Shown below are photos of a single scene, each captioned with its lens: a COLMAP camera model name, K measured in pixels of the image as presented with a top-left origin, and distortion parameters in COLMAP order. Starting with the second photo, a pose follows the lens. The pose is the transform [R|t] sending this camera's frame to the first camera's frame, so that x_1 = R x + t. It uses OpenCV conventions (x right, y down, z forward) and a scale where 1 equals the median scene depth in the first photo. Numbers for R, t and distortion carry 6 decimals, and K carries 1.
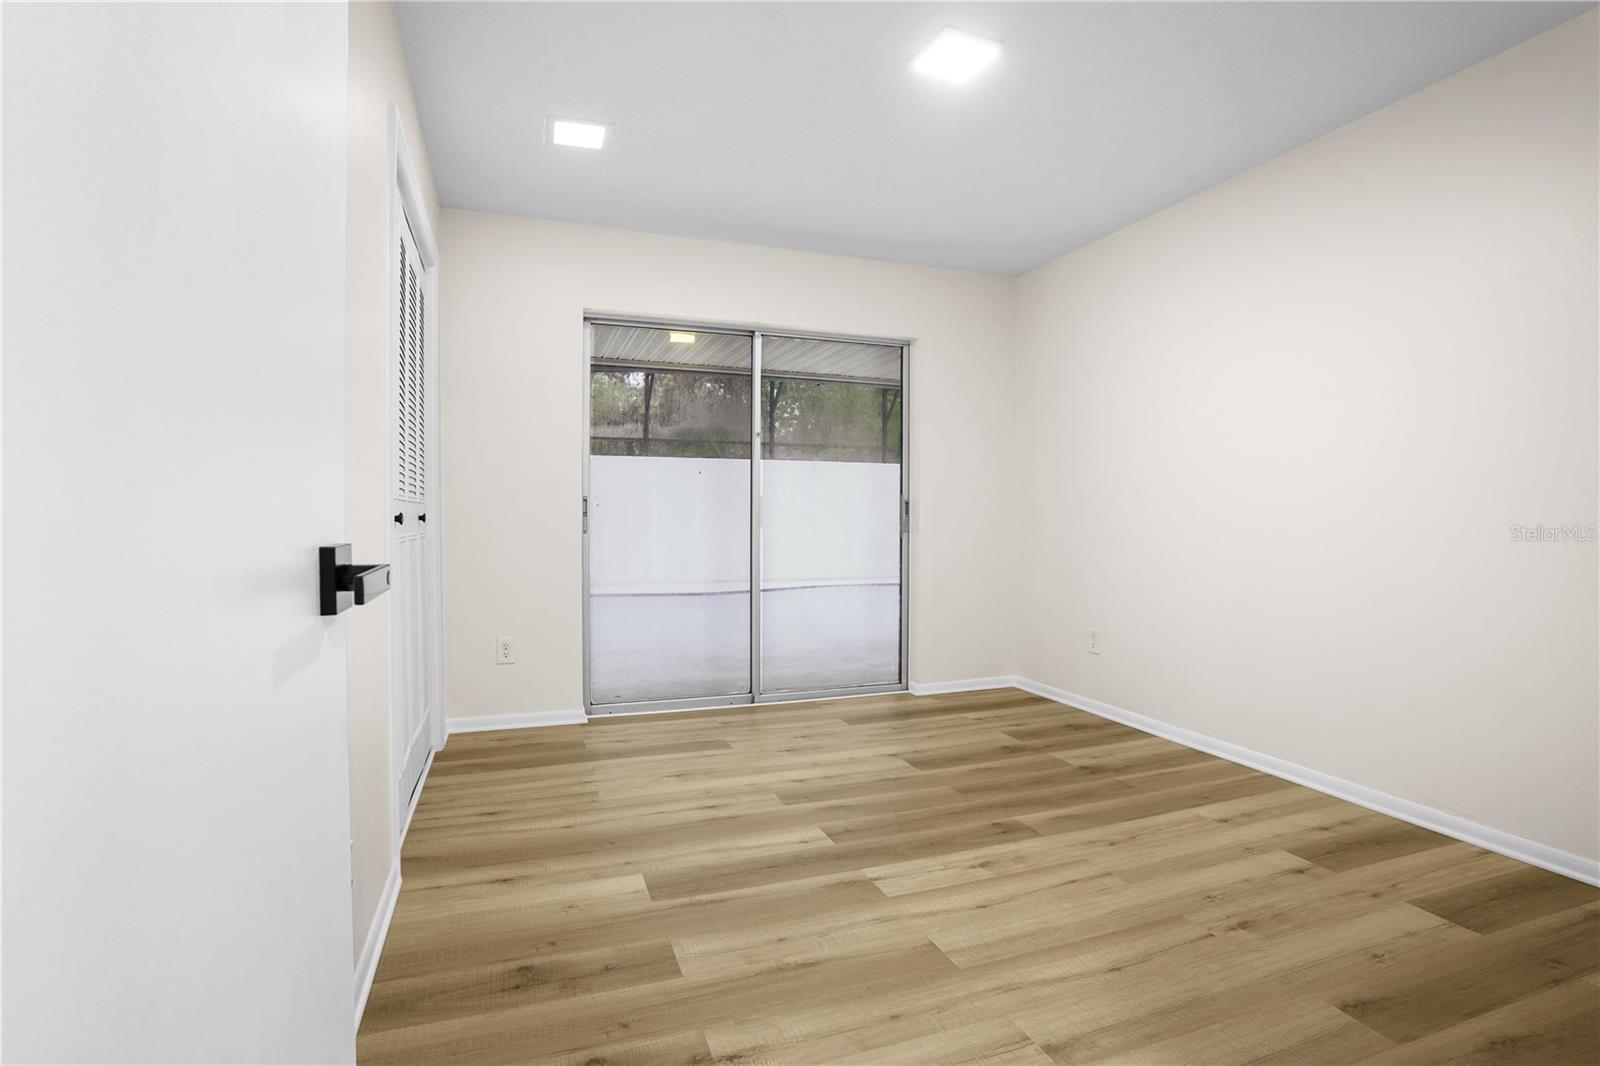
lens RADIAL K [[795.3, 0, 799.6], [0, 795.3, 509.6], [0, 0, 1]] dist [-0.086183, 0.038829]
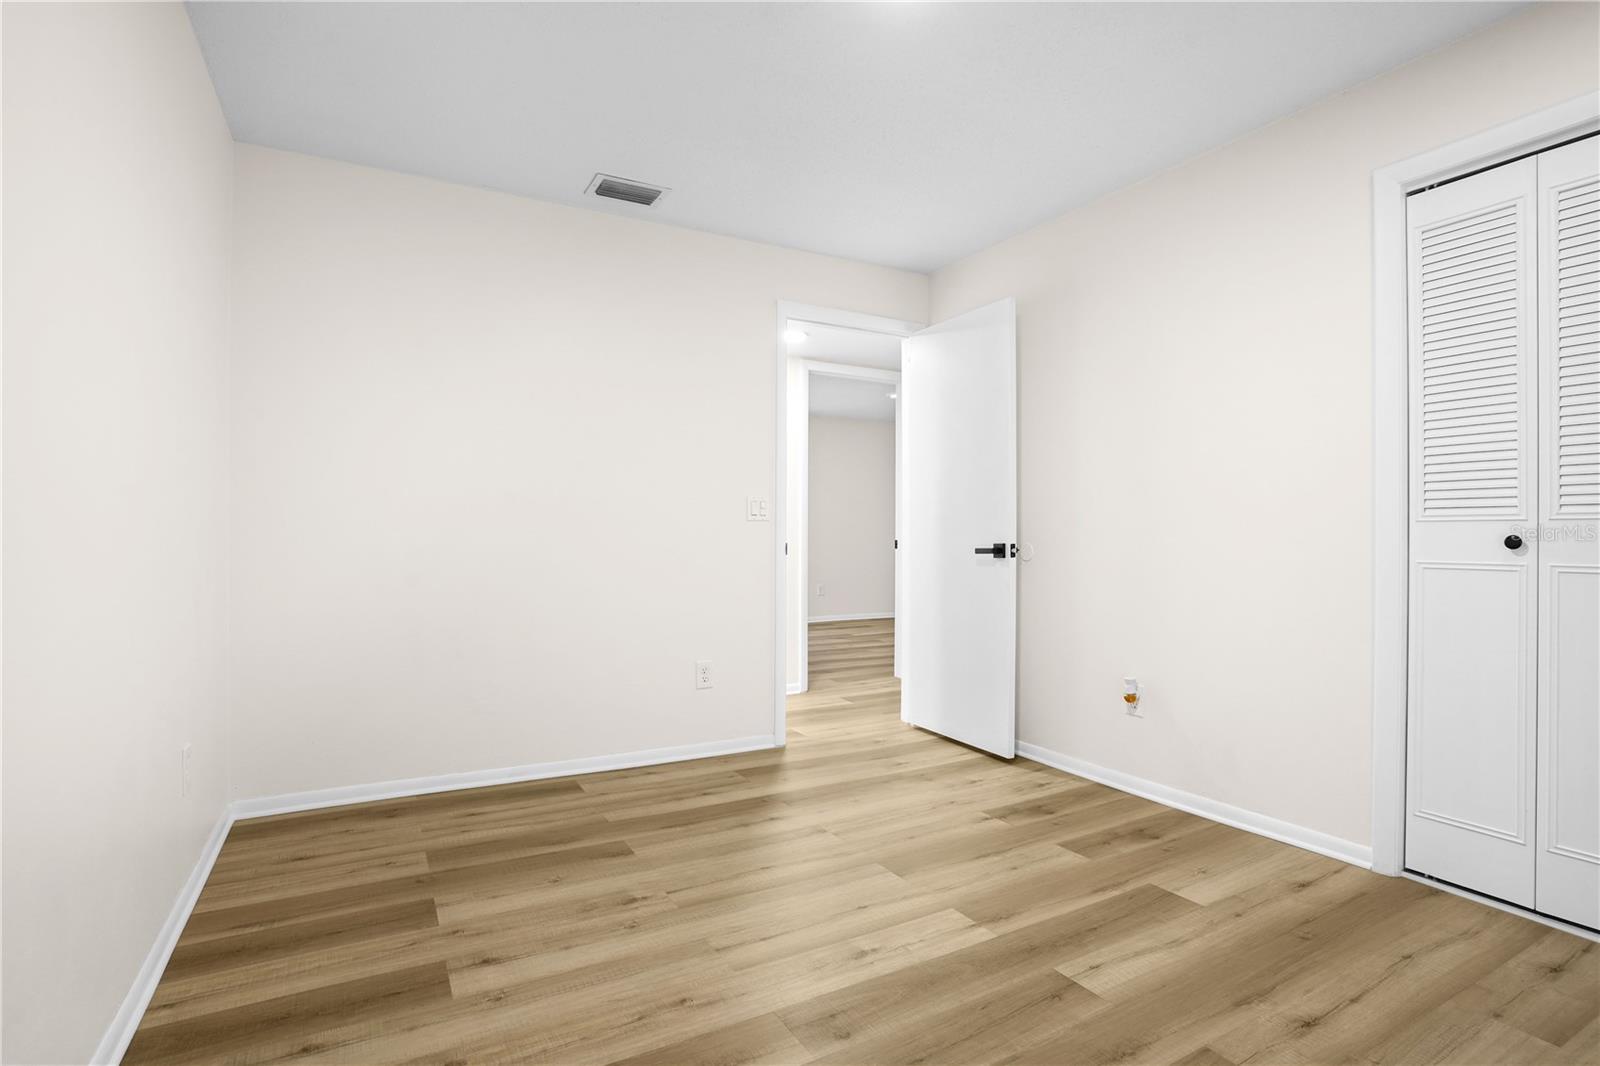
lens RADIAL K [[784.1, 0, 799.9], [0, 784.1, 537.9], [0, 0, 1]] dist [-0.083502, 0.039031]
pose [[-0.987420, -0.004919, -0.158040, 0.485338], [-0.004268, 0.999981, -0.004456, 0.015553], [0.158059, -0.003725, -0.987423, 2.017346]]
